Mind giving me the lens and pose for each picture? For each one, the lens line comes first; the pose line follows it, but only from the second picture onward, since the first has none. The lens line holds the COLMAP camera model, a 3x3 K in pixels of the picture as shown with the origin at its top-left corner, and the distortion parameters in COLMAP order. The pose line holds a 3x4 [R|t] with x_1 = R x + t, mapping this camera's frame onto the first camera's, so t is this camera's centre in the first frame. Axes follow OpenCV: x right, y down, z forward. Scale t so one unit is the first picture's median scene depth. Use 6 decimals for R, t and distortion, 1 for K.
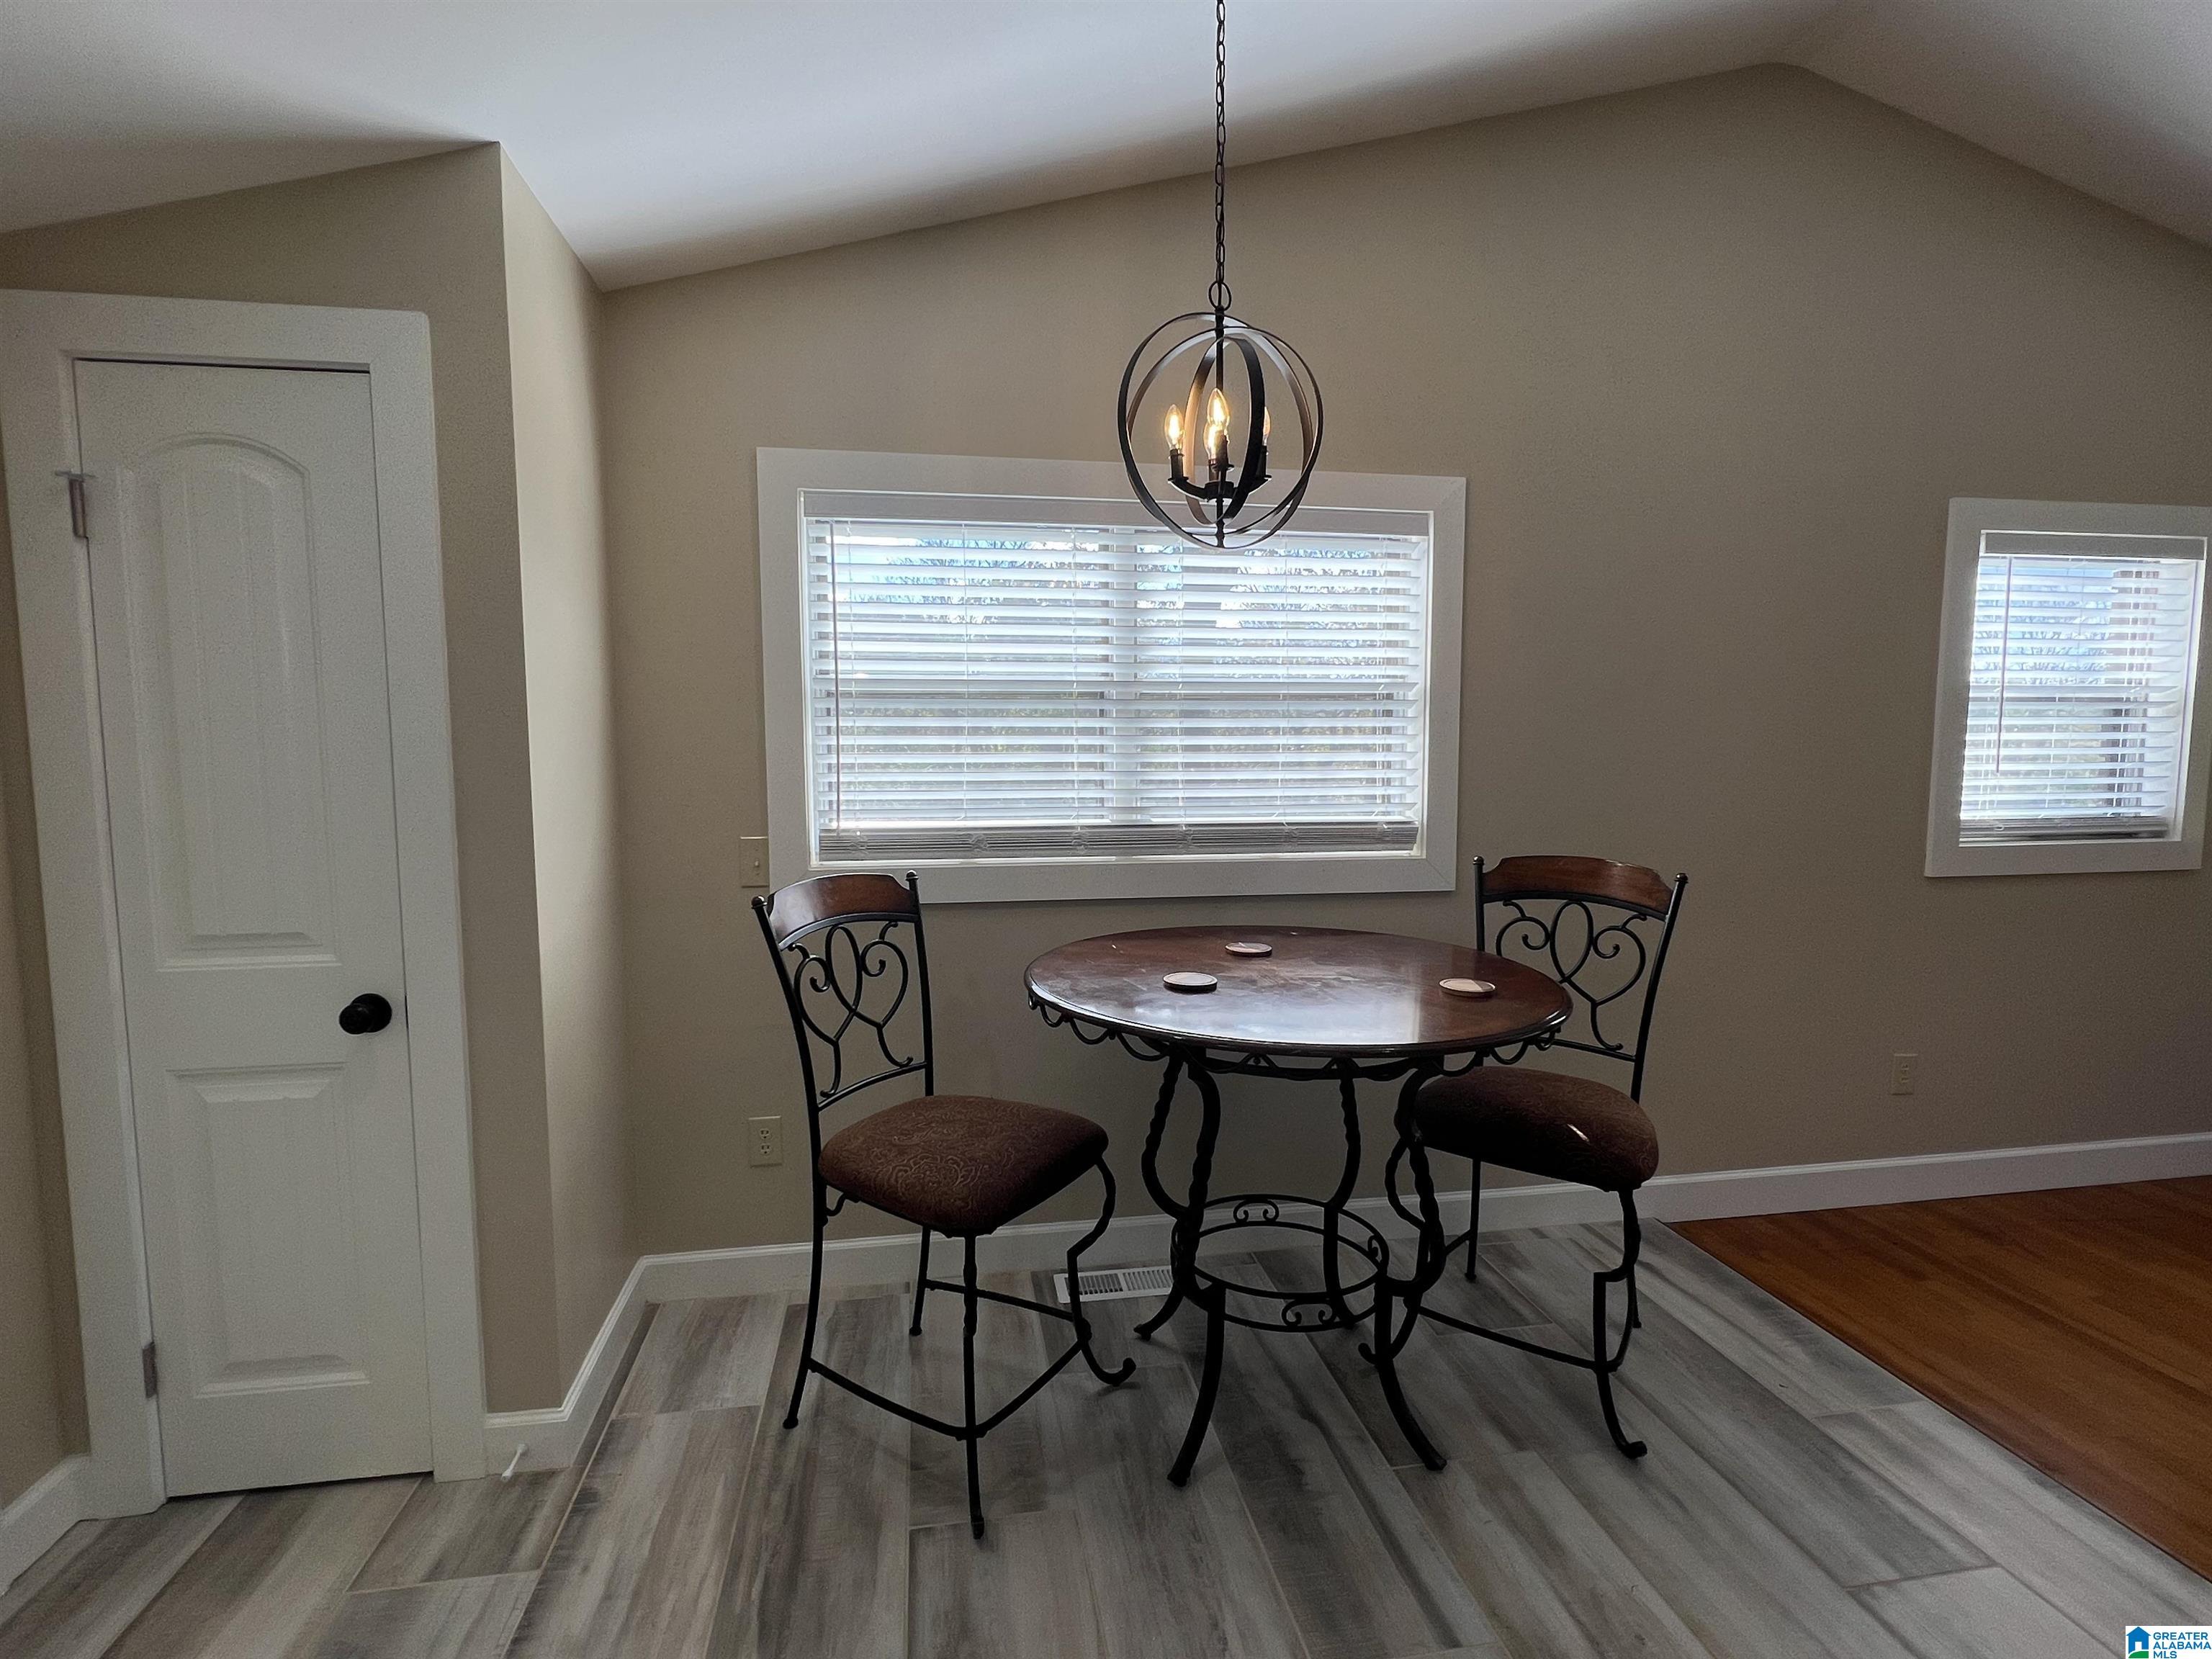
lens RADIAL K [[1069.4, 0, 1101.7], [0, 1069.4, 837.0], [0, 0, 1]] dist [-0.002247, 0.001017]
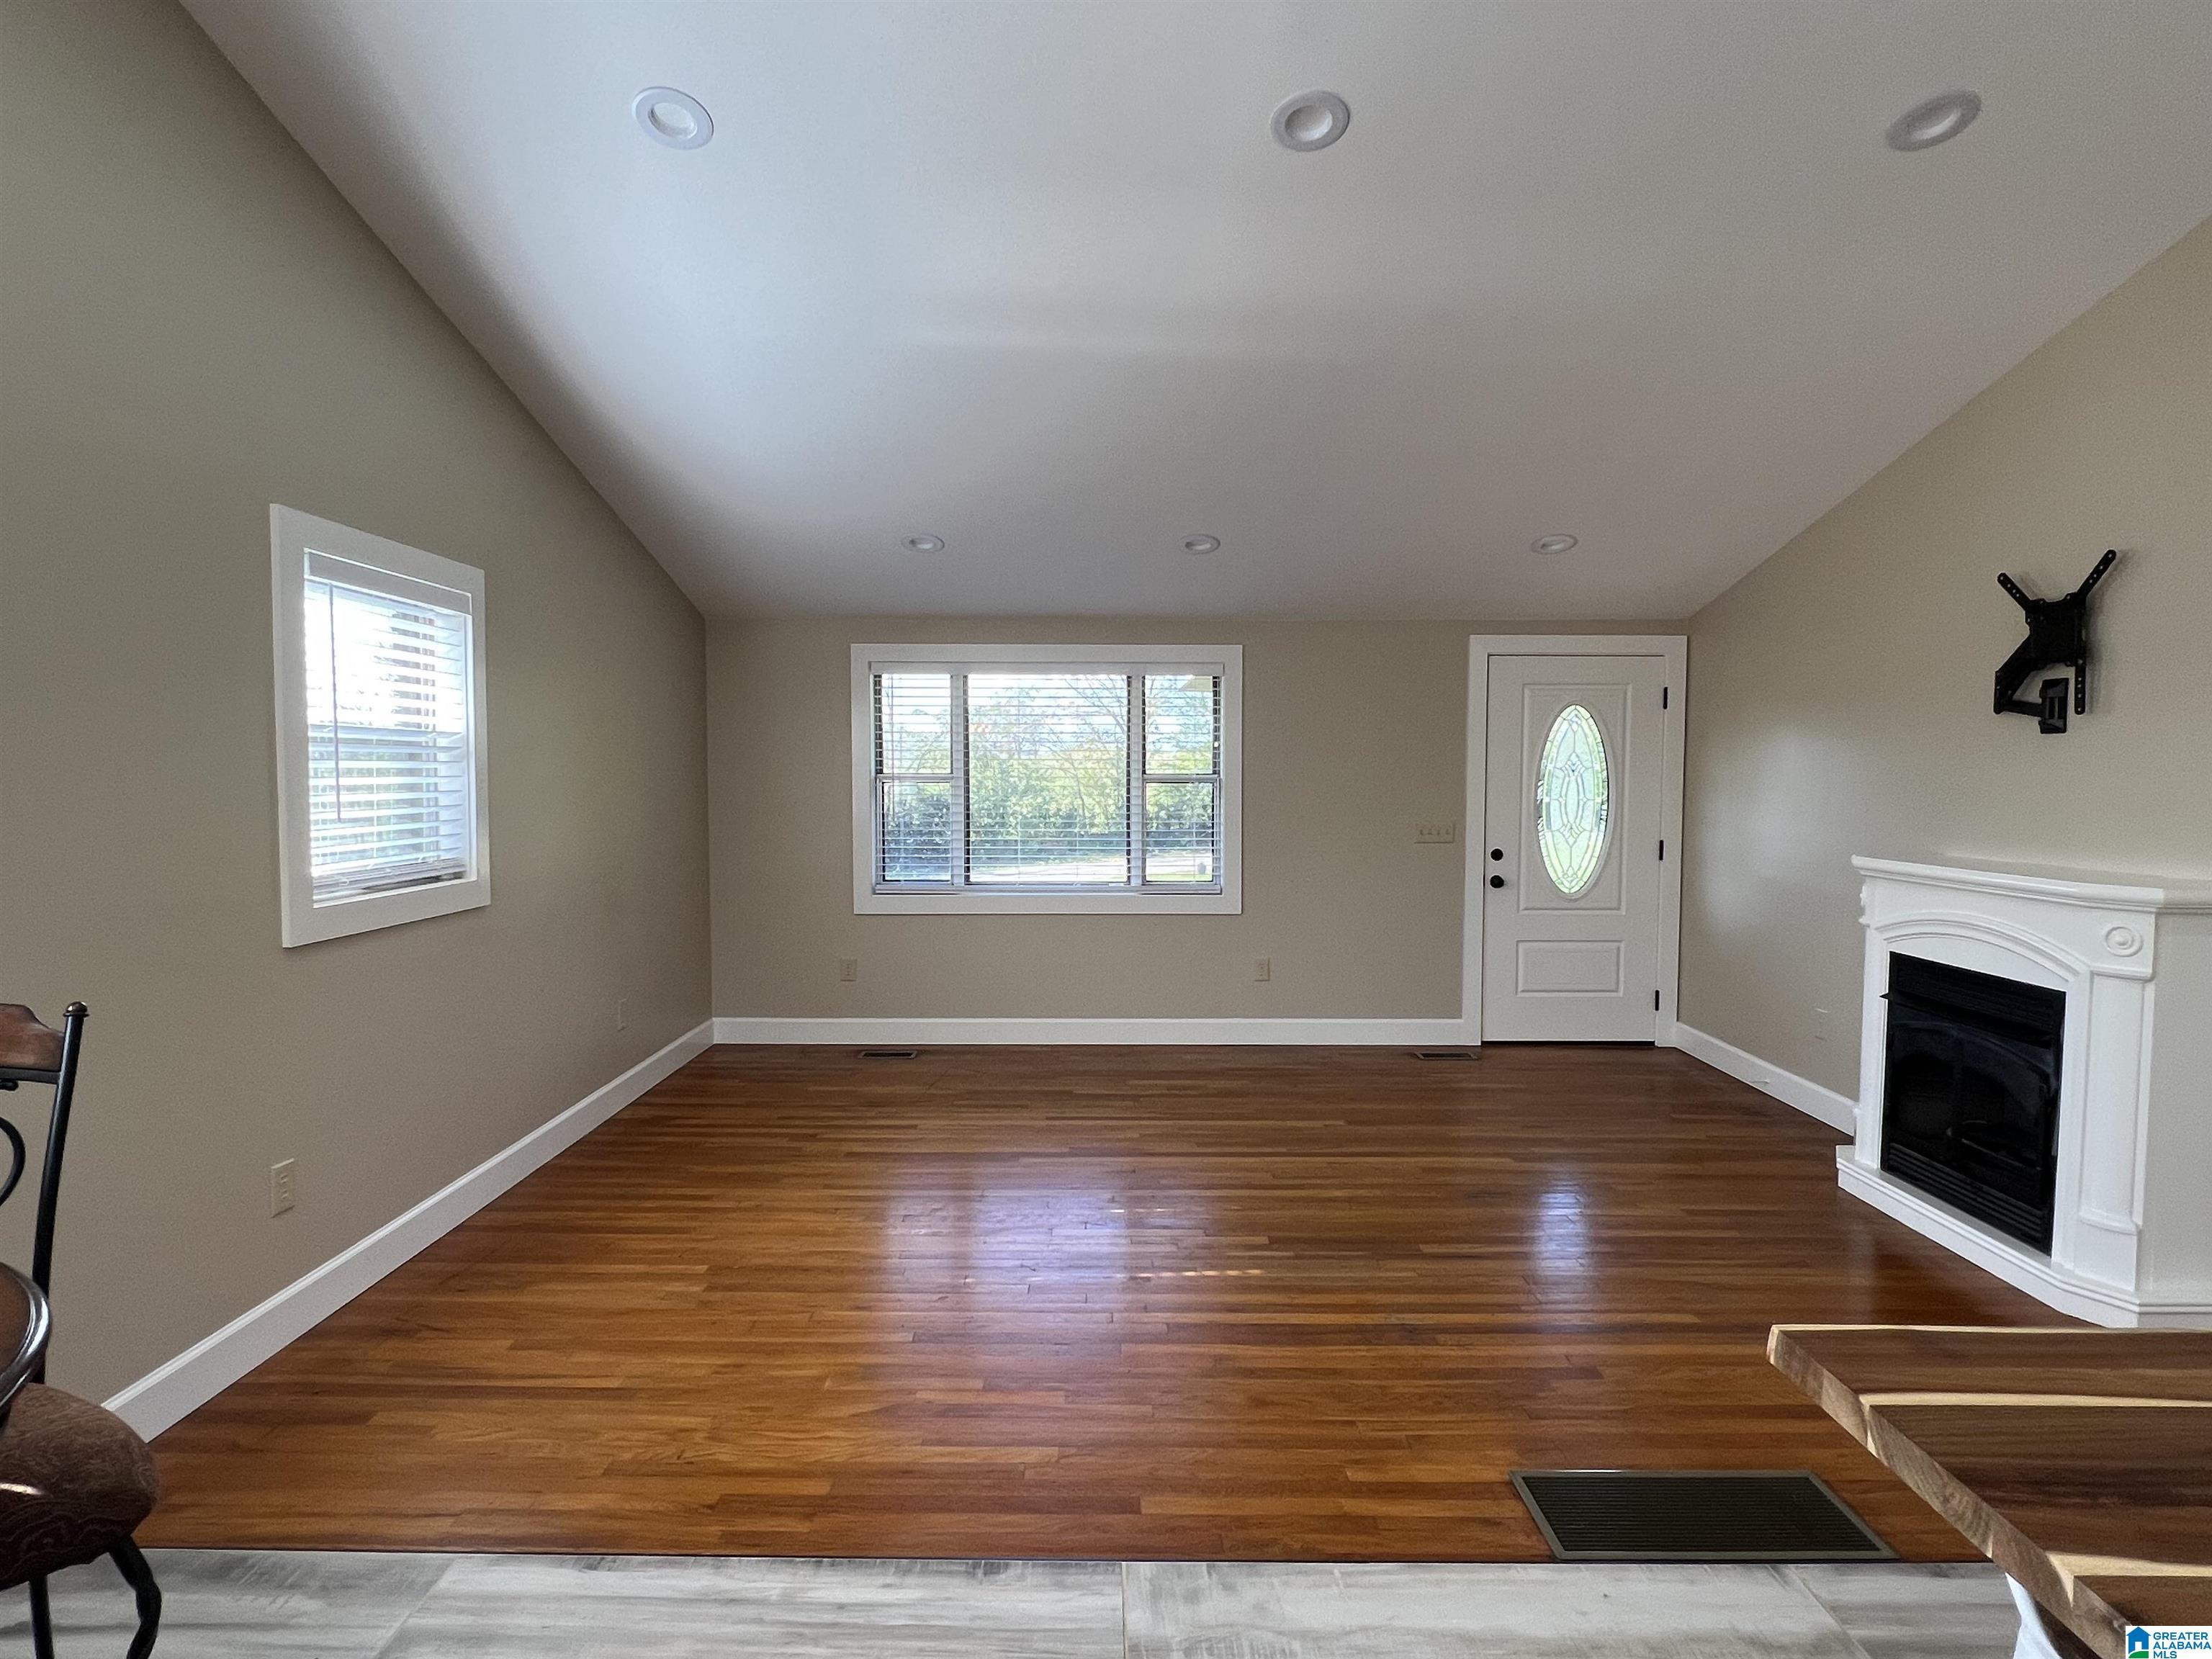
lens RADIAL K [[1196.1, 0, 1099.5], [0, 1196.1, 842.0], [0, 0, 1]] dist [-0.002525, 0.001172]
pose [[0.168556, -0.051536, 0.984344, -0.054921], [0.078174, 0.996186, 0.038770, -0.040917], [-0.982587, 0.070415, 0.171942, 0.254109]]
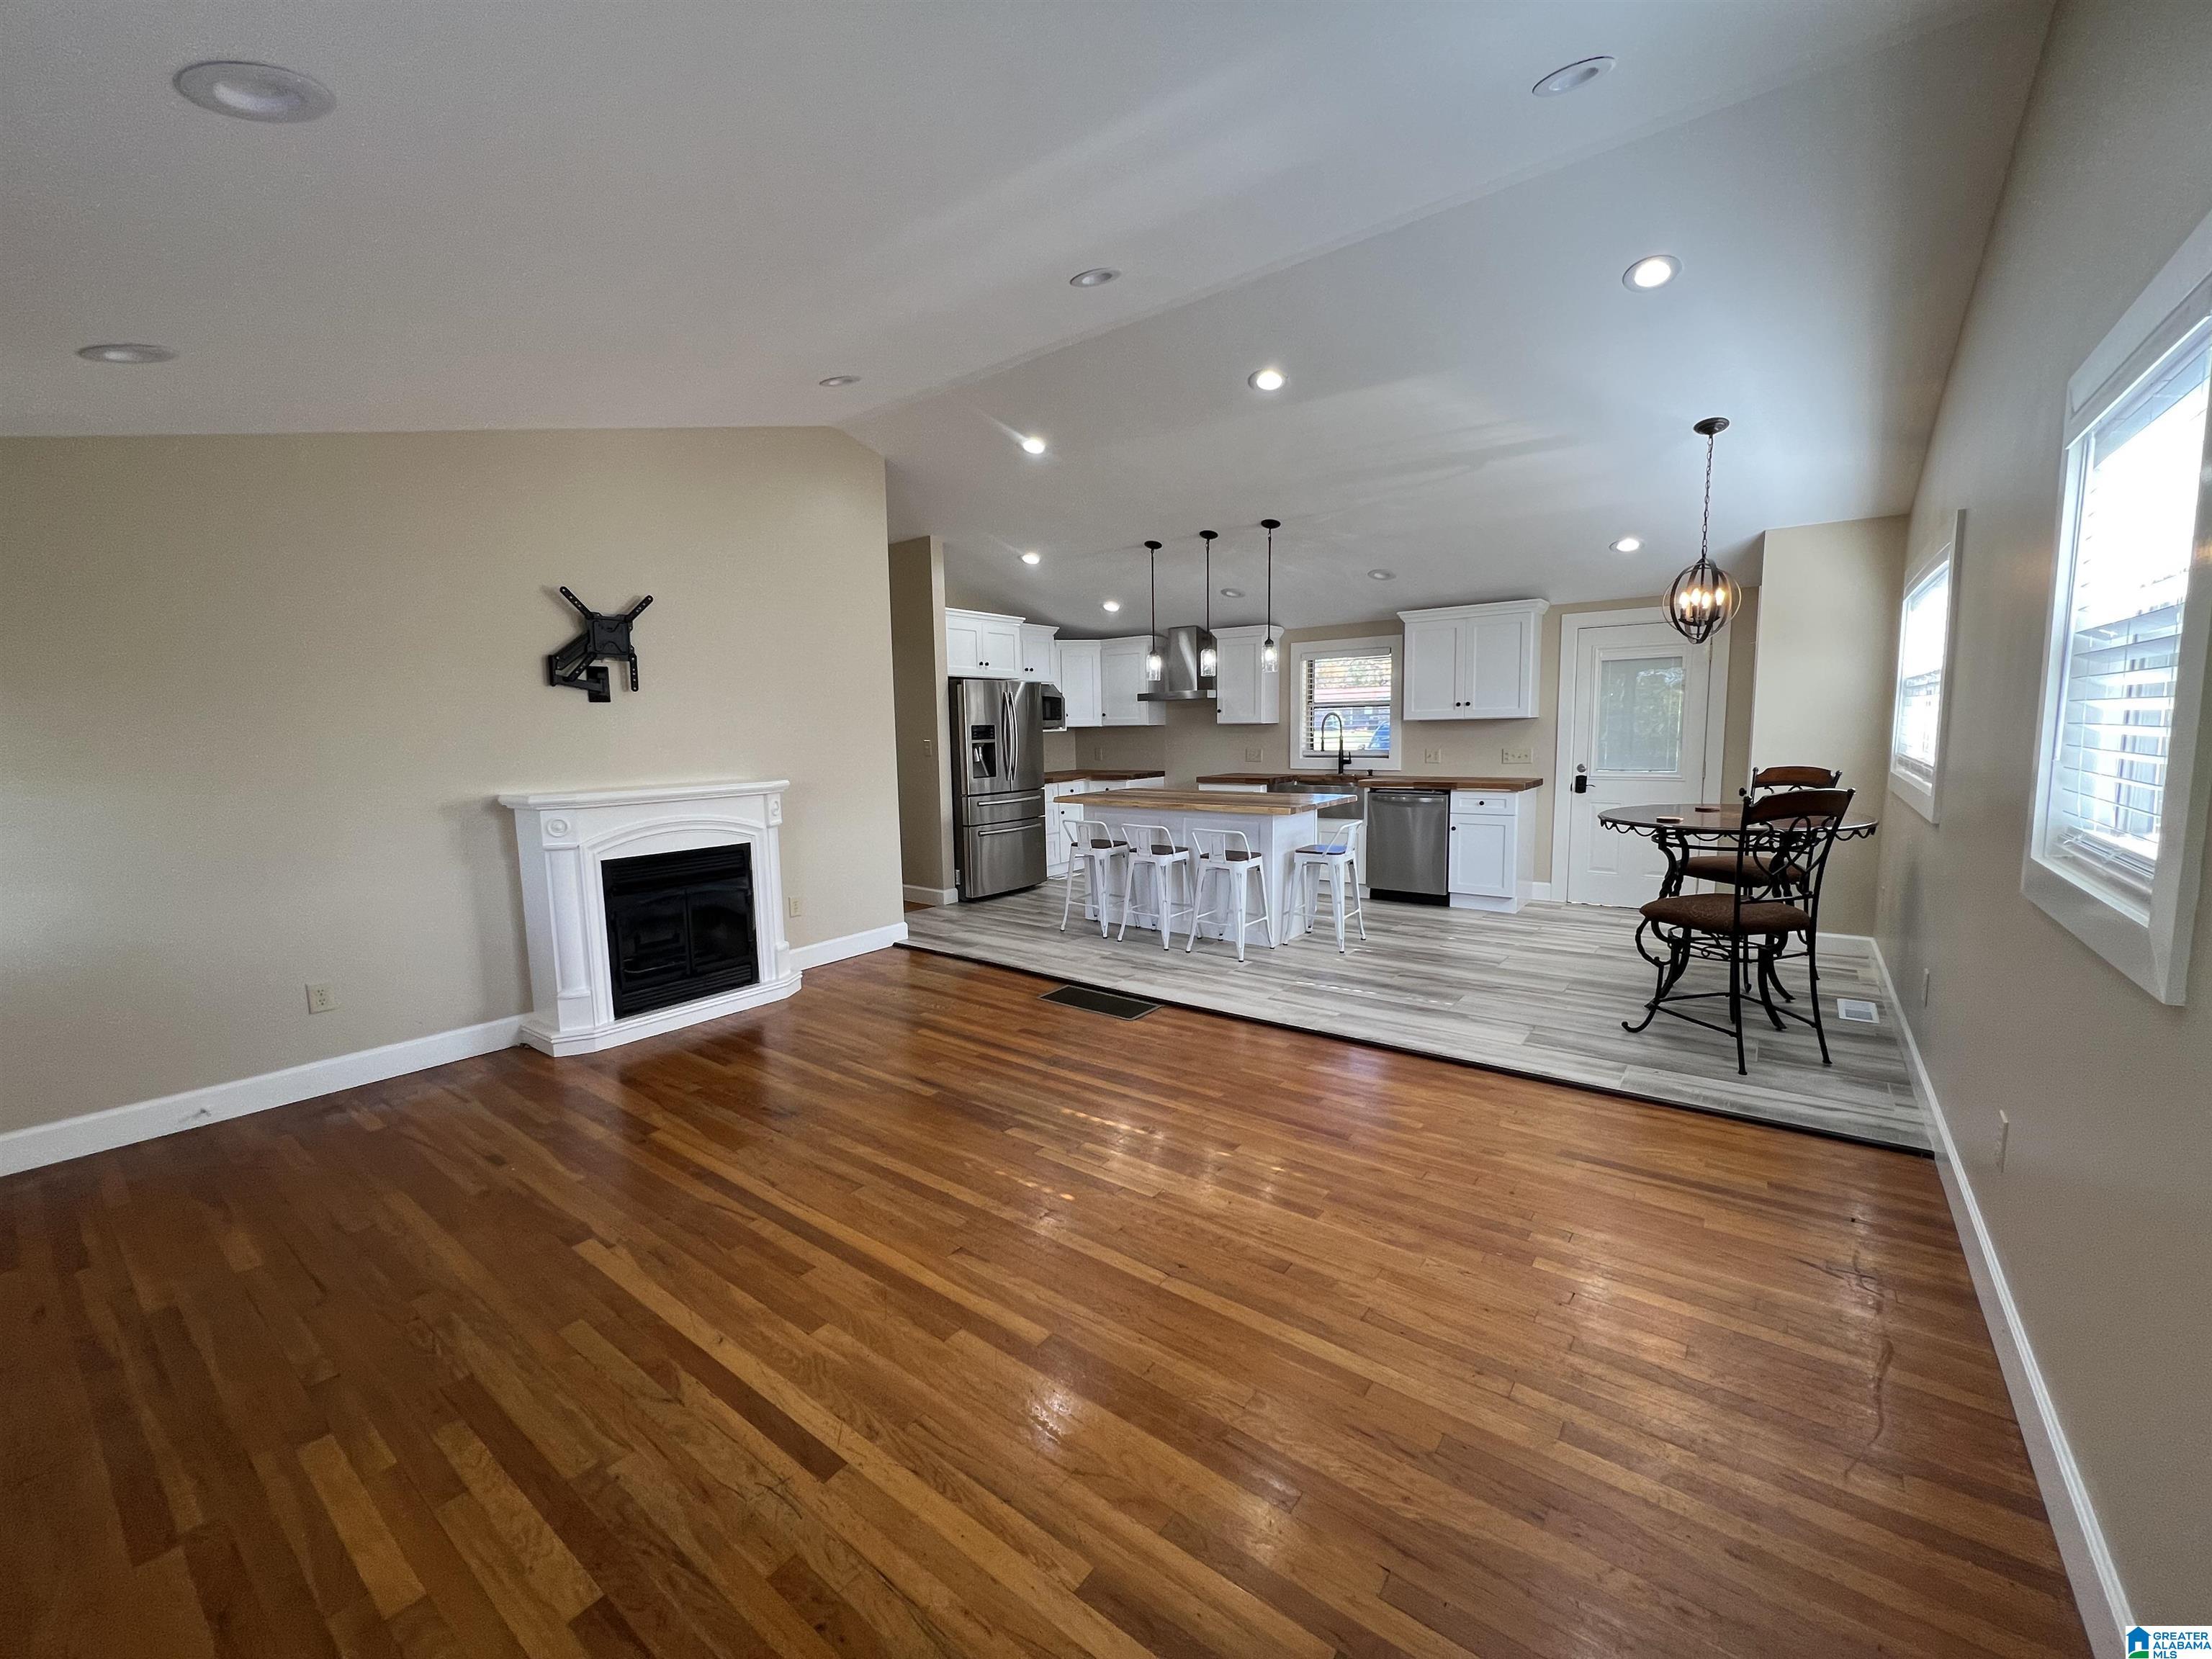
lens RADIAL K [[884.8, 0, 1107.8], [0, 884.8, 834.4], [0, 0, 1]] dist [0.000104, -0.000025]
pose [[-0.728751, 0.104048, -0.676828, 2.111210], [-0.031925, 0.982152, 0.185358, -0.123559], [0.684035, 0.156688, -0.712422, 1.259715]]
